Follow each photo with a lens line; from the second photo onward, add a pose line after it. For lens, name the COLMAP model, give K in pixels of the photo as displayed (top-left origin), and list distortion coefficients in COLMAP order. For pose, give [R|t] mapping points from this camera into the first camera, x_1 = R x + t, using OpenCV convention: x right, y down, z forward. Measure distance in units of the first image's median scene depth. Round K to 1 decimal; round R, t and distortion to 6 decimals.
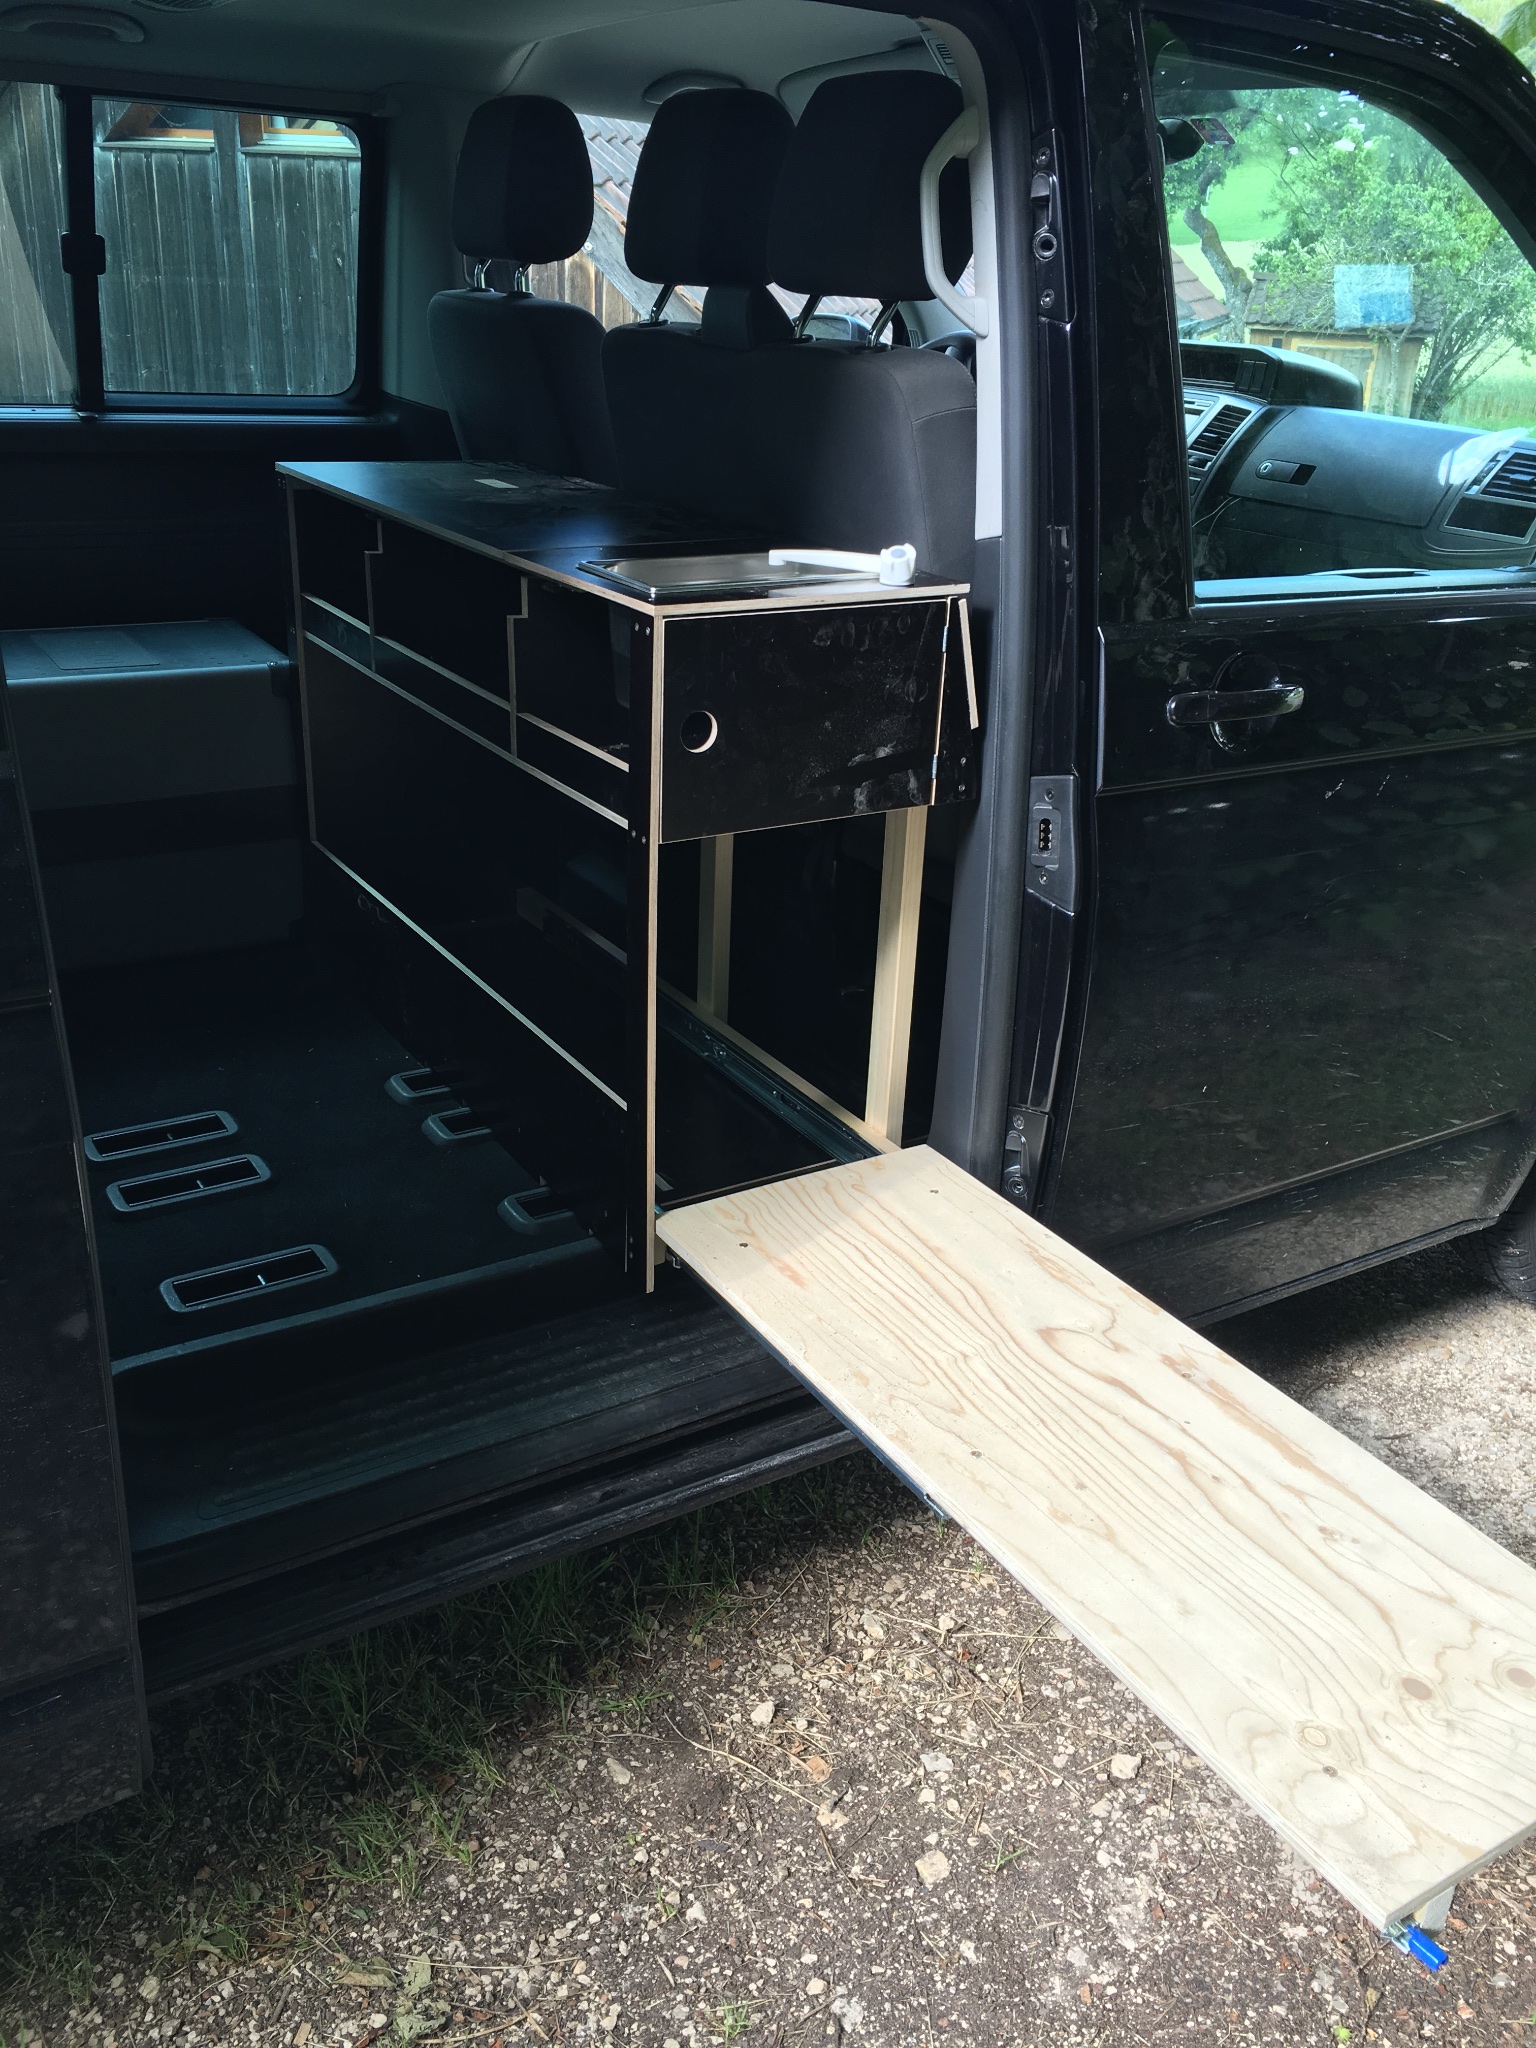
lens RADIAL K [[1713.5, 0, 779.7], [0, 1713.5, 1023.6], [0, 0, 1]] dist [0.009502, 0.004001]
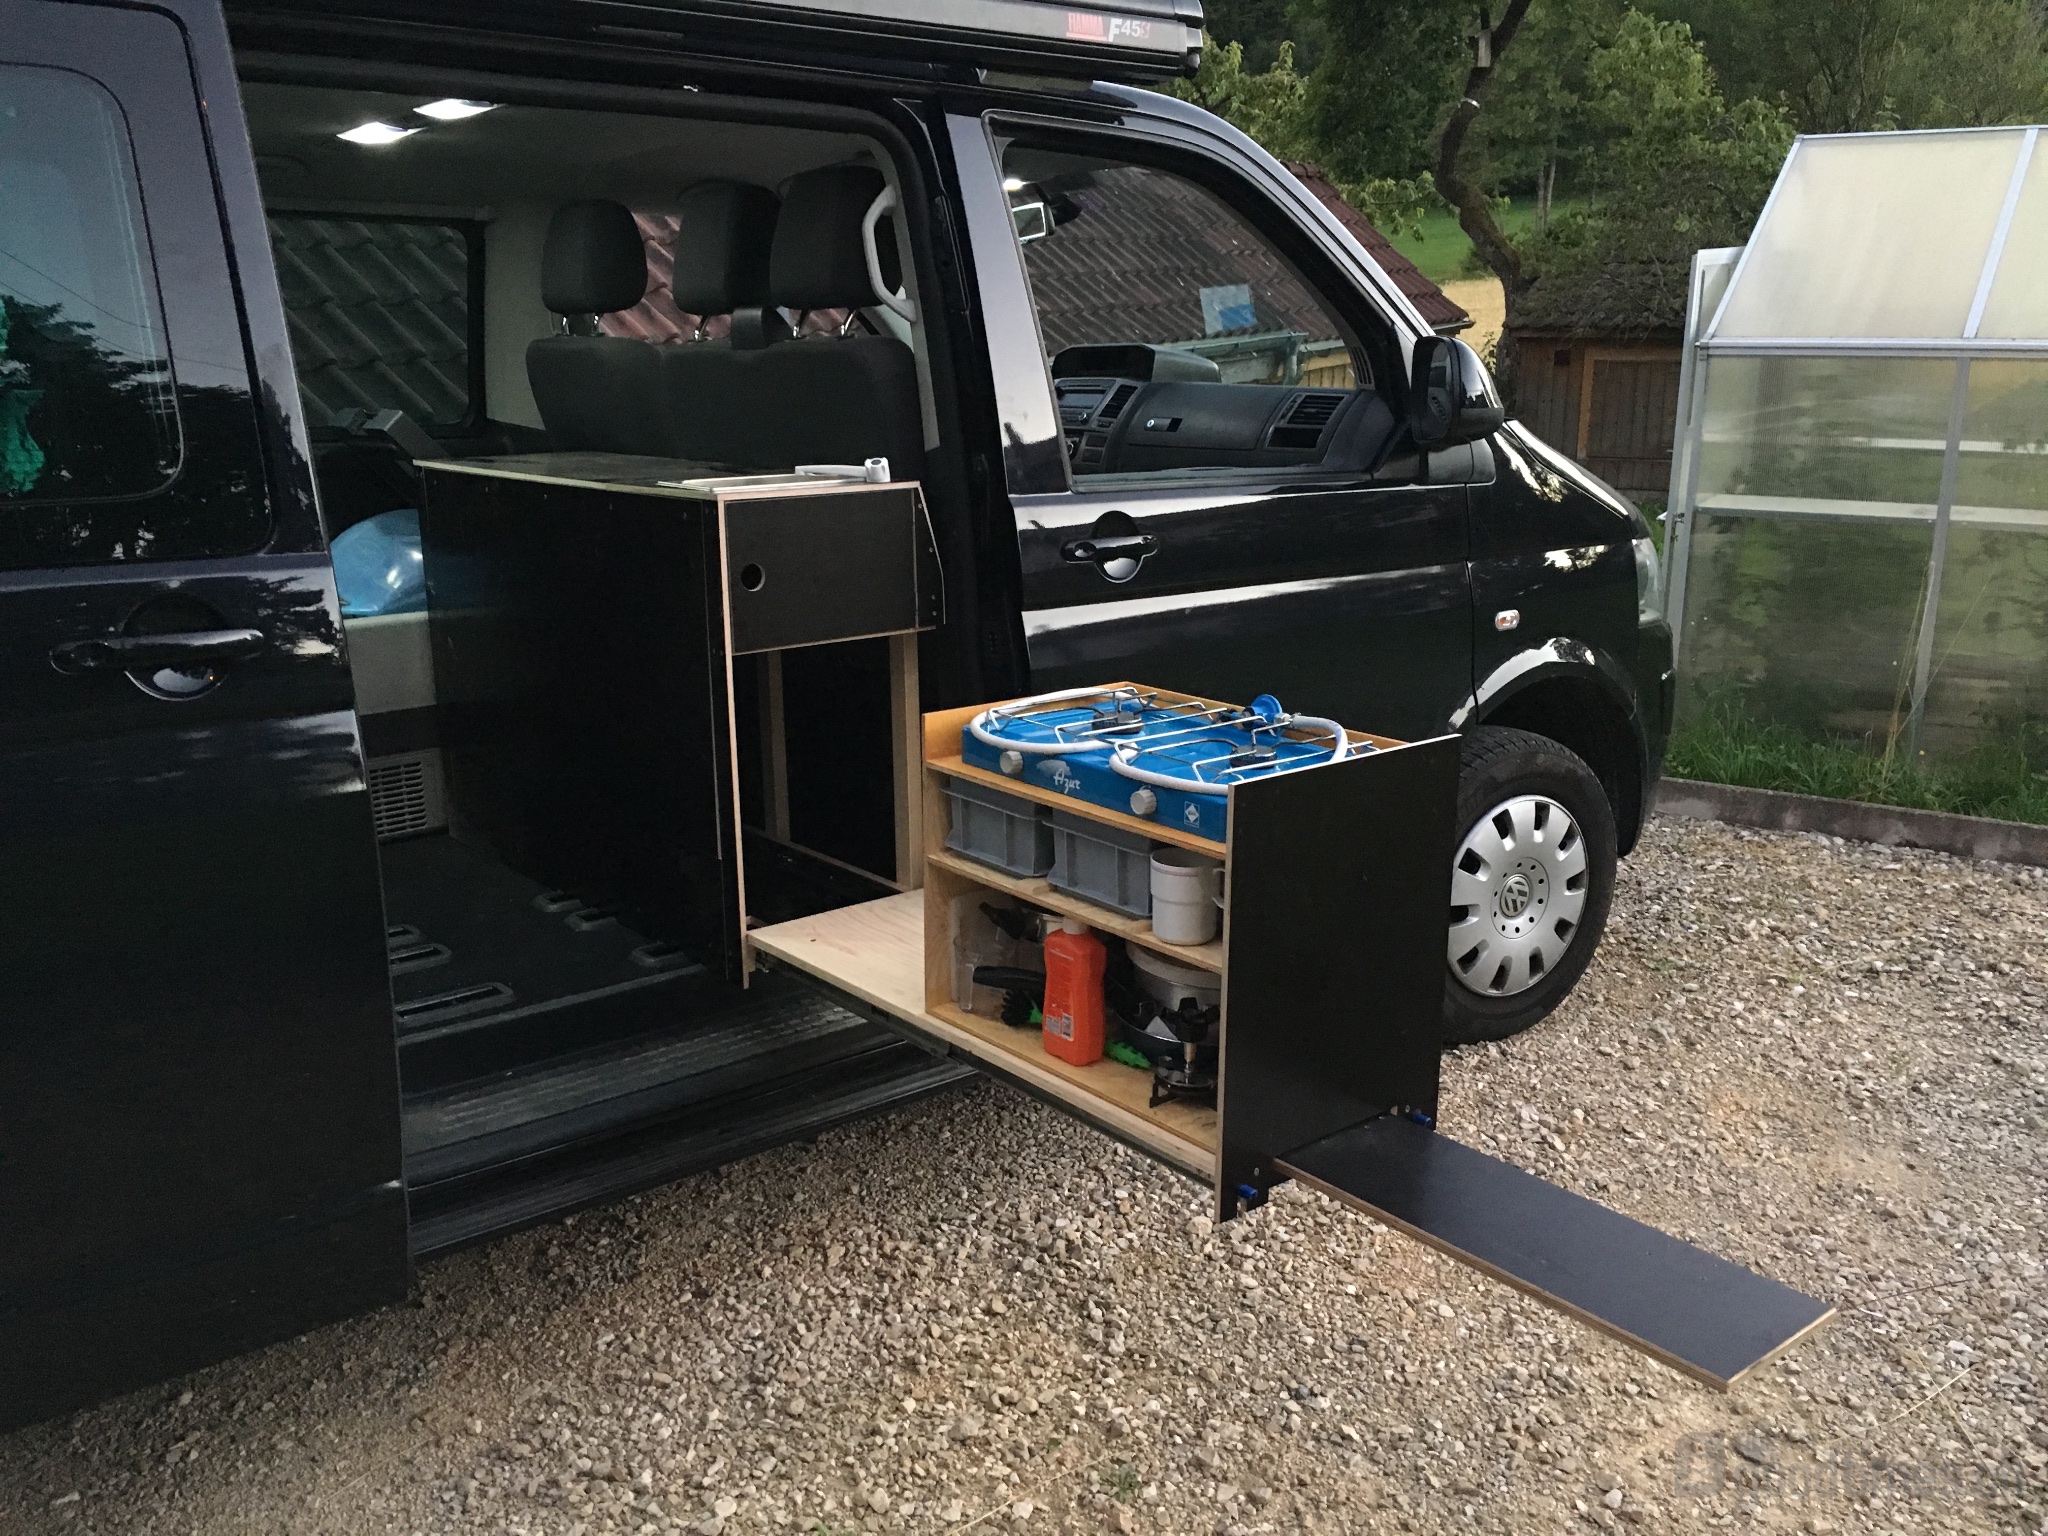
lens RADIAL K [[1713.5, 0, 1017.4], [0, 1713.5, 765.8], [0, 0, 1]] dist [0.009502, 0.004001]
pose [[0.991315, -0.077974, 0.105903, 0.009254], [0.094792, 0.981827, -0.164410, 0.222886], [-0.091159, 0.173021, 0.980691, -0.409236]]
